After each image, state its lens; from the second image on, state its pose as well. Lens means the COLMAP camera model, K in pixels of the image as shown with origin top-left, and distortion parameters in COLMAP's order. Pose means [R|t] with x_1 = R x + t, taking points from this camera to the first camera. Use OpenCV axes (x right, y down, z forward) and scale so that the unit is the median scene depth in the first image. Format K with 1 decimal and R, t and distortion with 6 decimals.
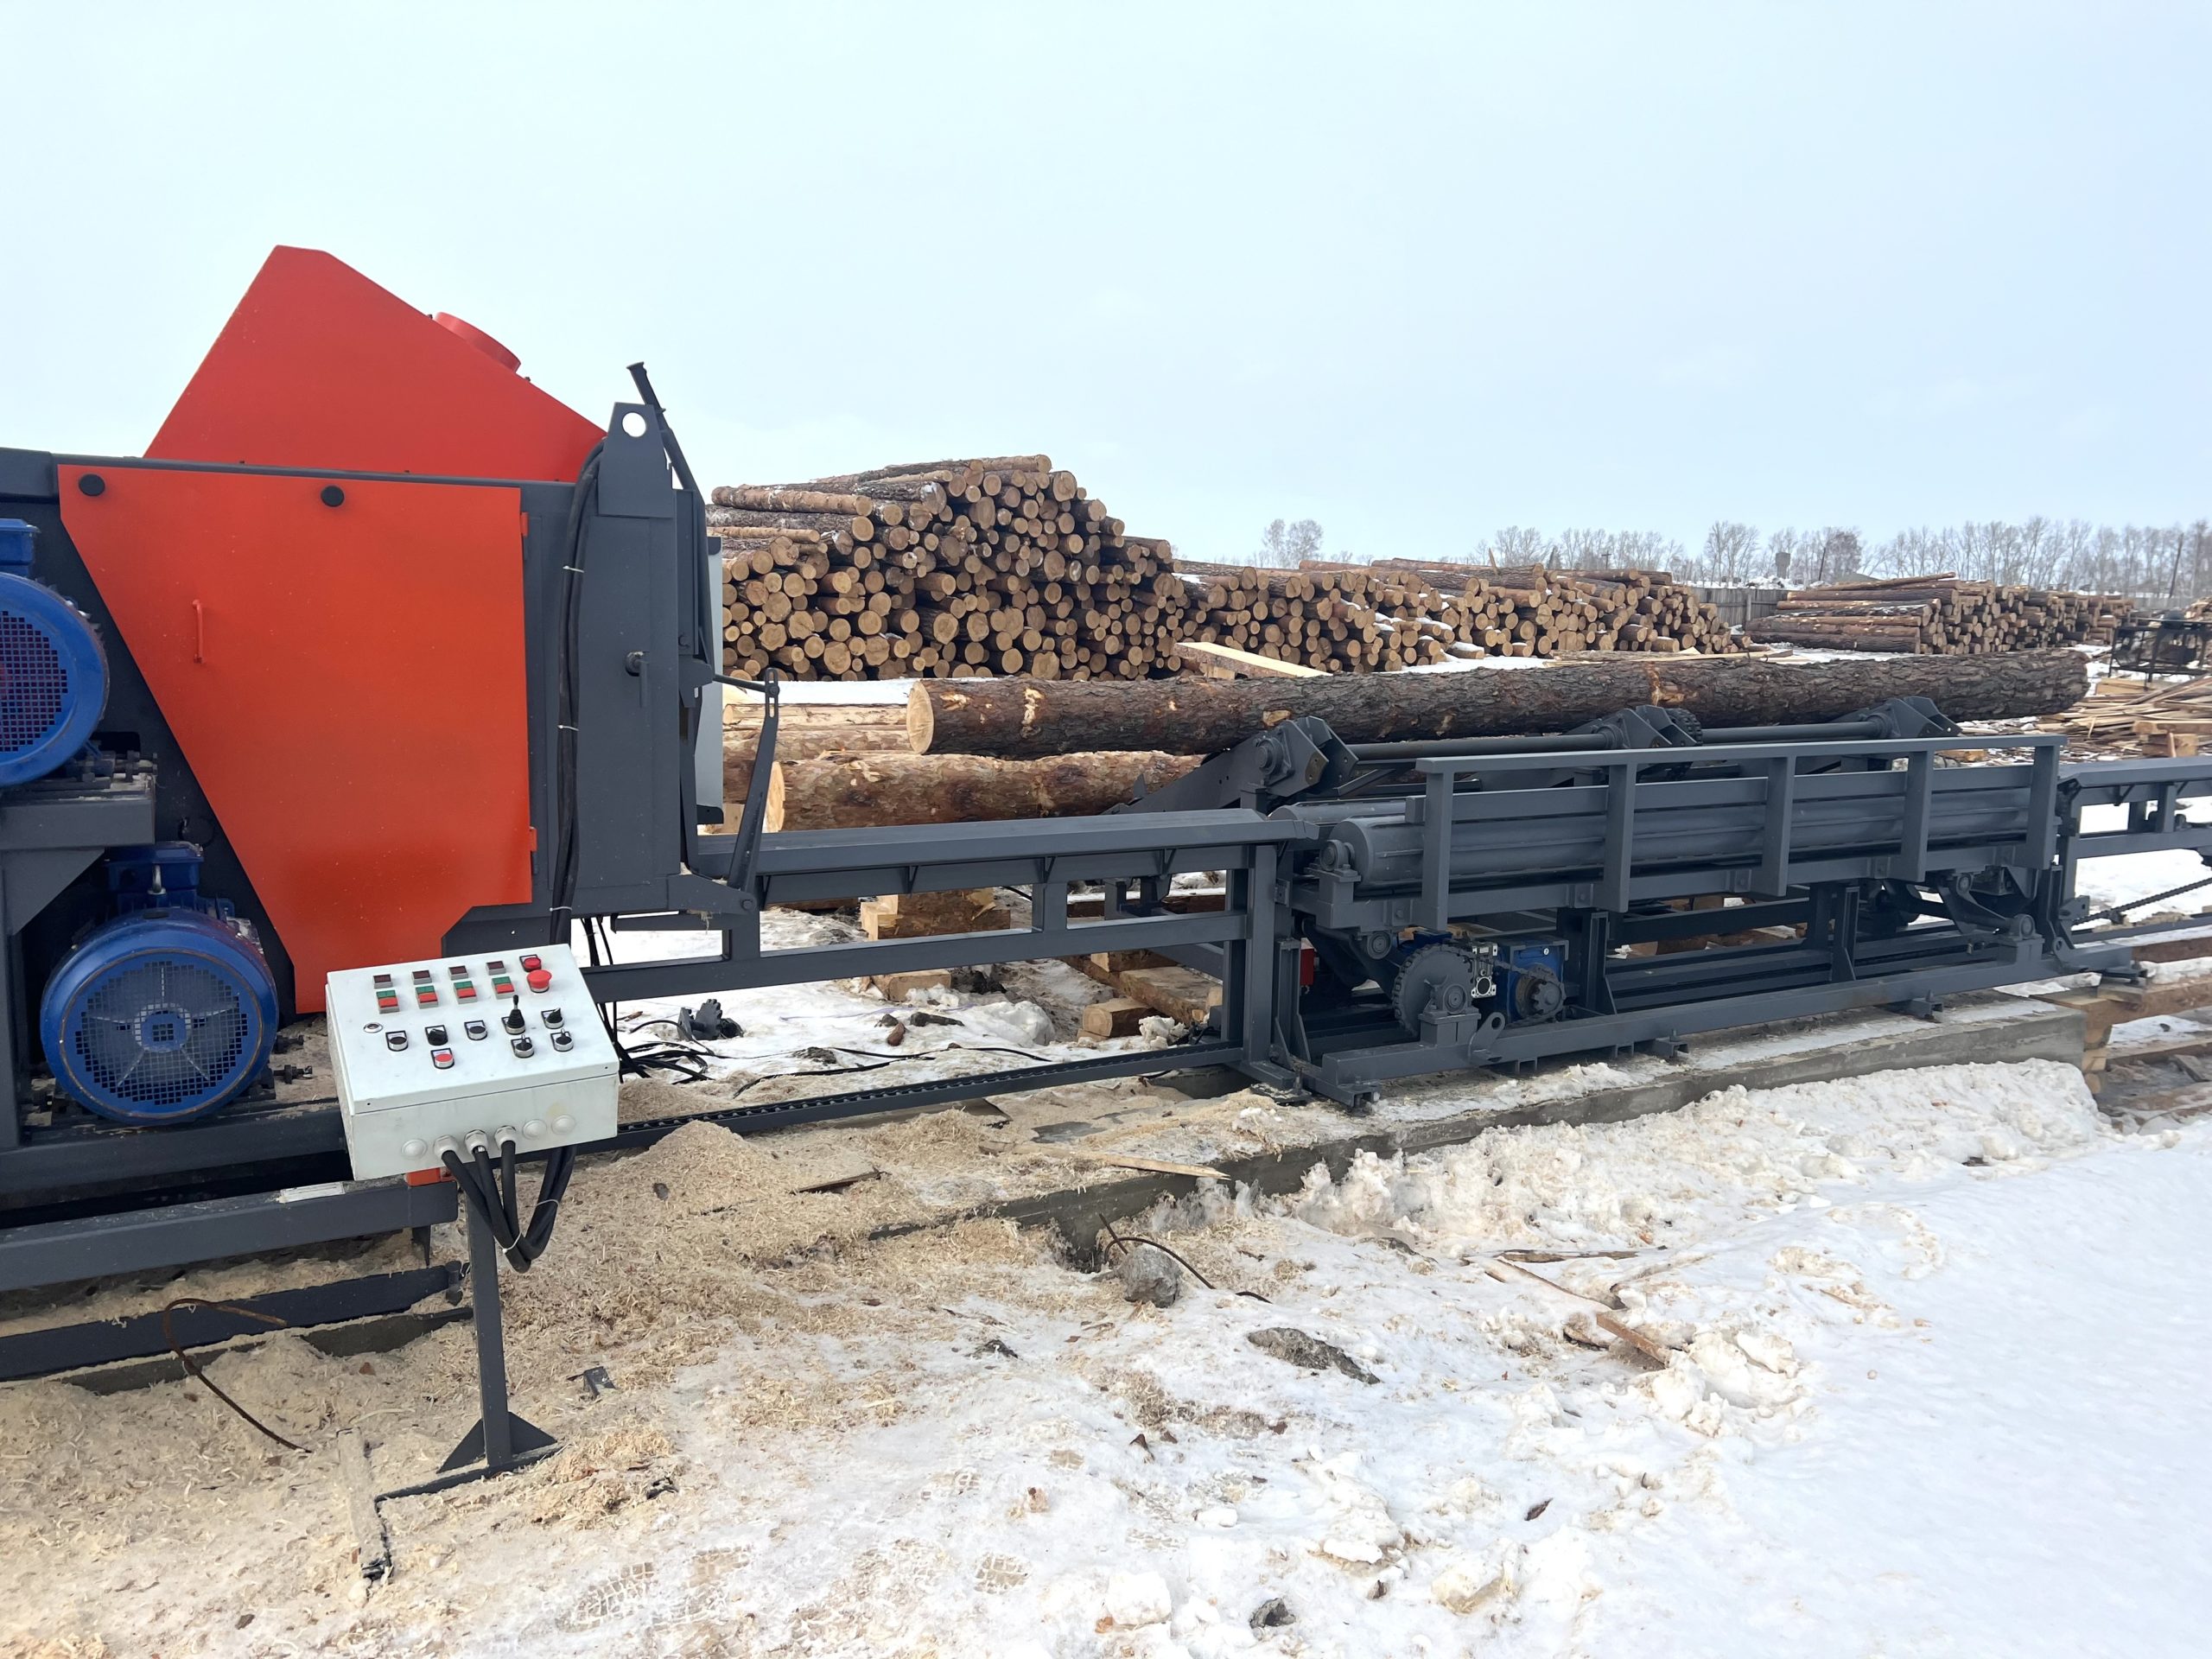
lens RADIAL K [[1669.7, 0, 1104.5], [0, 1669.7, 828.5], [0, 0, 1]] dist [0.001663, -0.000839]
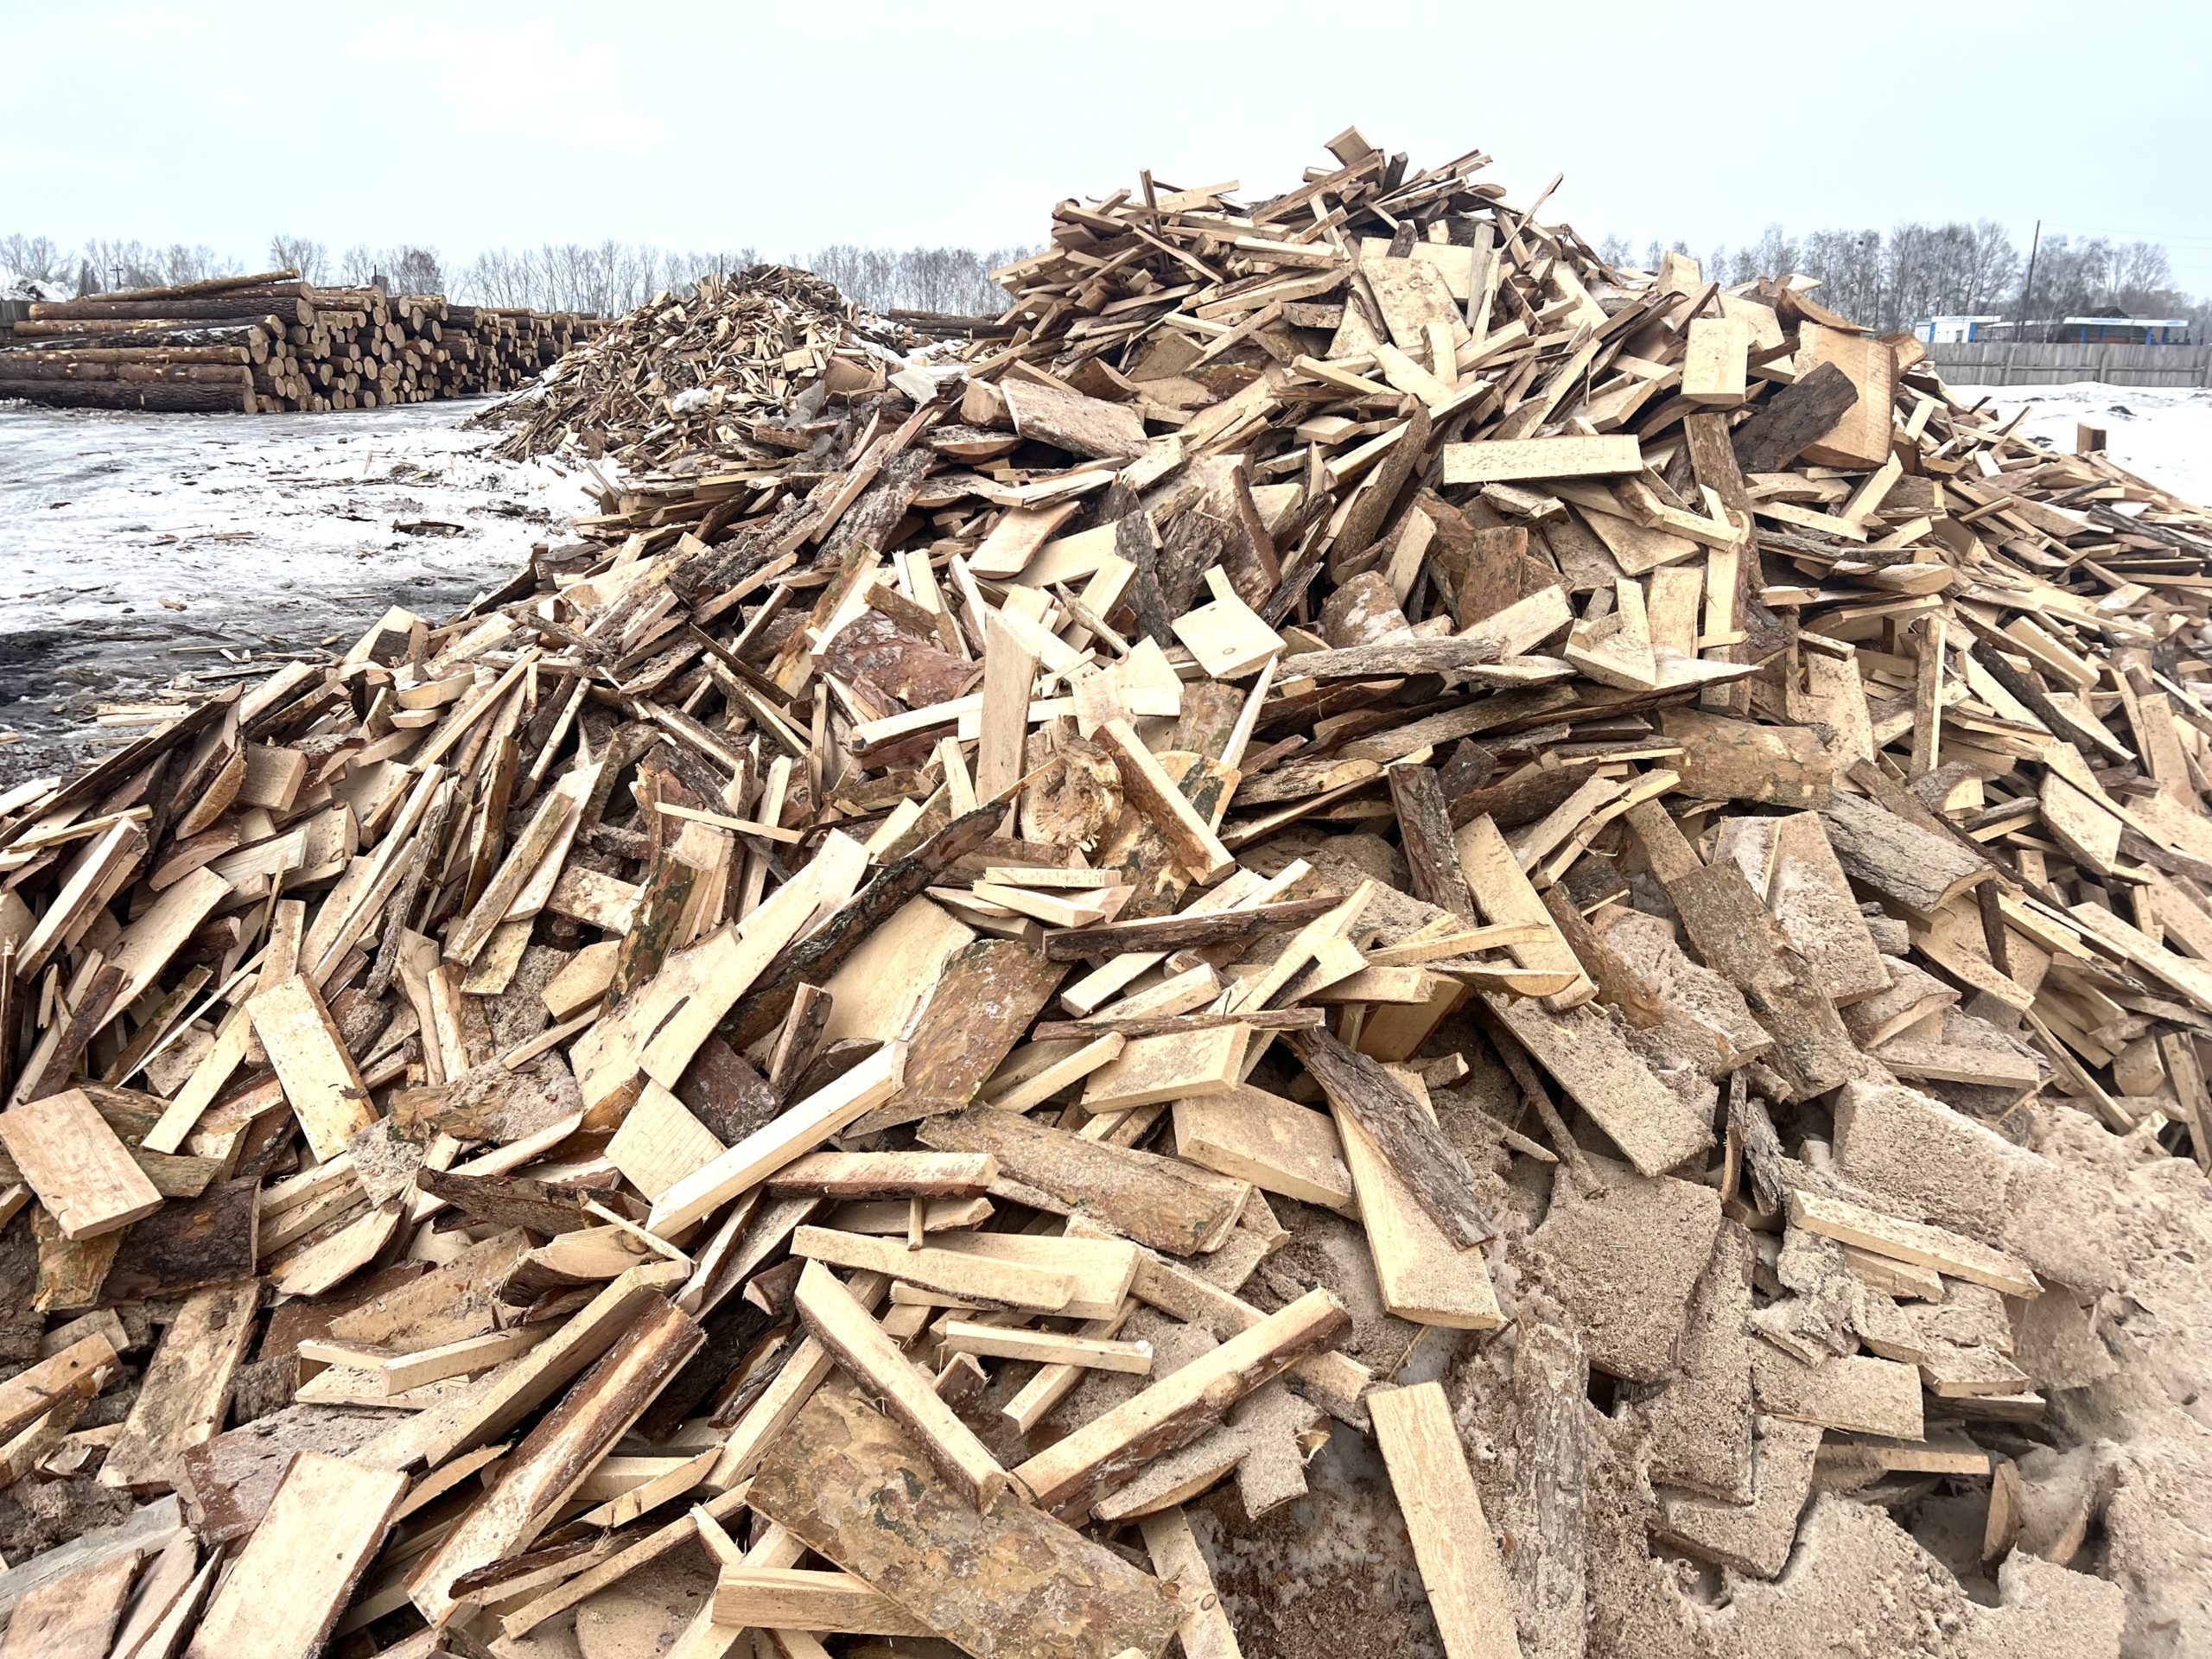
lens RADIAL K [[1669.7, 0, 1105.7], [0, 1669.7, 830.0], [0, 0, 1]] dist [0.001663, -0.000839]
pose [[0.719262, -0.202445, 0.664589, 0.271386], [0.096686, 0.976462, 0.192806, -0.044292], [-0.687978, -0.074422, 0.721905, 0.349099]]
